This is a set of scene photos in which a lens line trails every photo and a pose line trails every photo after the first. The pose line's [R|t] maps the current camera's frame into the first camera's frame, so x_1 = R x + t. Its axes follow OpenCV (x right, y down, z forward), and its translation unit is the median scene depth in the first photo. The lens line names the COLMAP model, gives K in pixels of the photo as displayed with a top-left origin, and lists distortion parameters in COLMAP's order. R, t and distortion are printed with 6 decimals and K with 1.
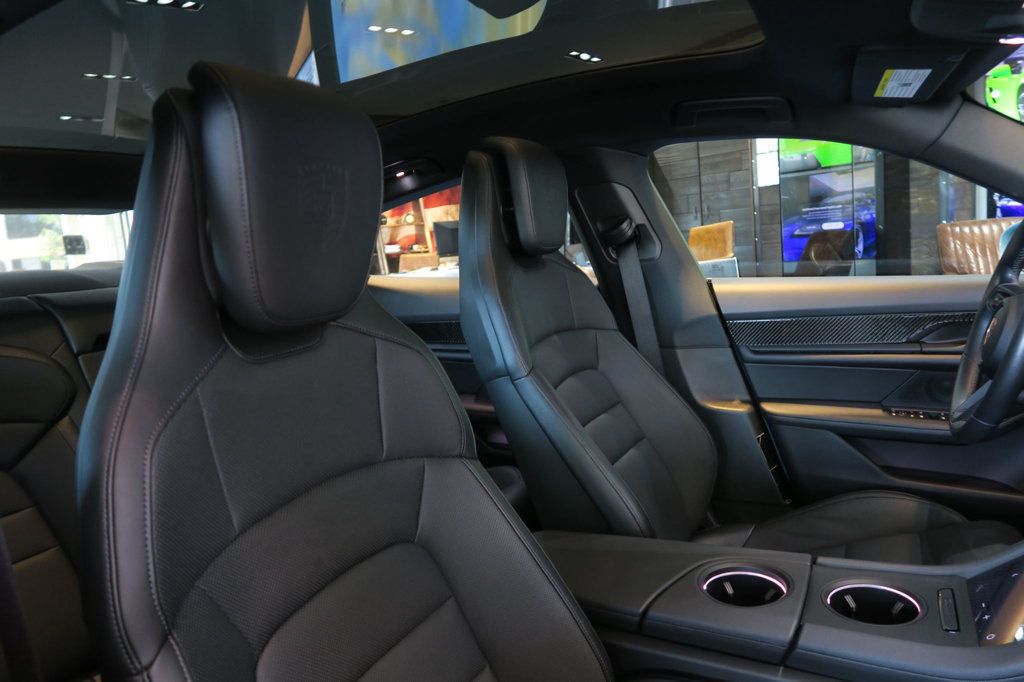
lens RADIAL K [[710.5, 0, 512.0], [0, 710.5, 341.0], [0, 0, 1]] dist [-0.038206, 0.031202]
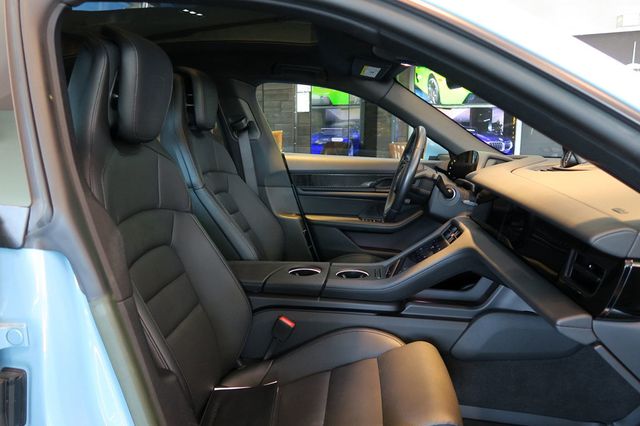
lens RADIAL K [[444.1, 0, 320.0], [0, 444.1, 213.0], [0, 0, 1]] dist [-0.038206, 0.031202]
pose [[0.922960, 0.027543, 0.383910, -0.105906], [-0.037490, 0.999127, 0.018450, 0.058709], [-0.383067, -0.031421, 0.923186, -0.210403]]
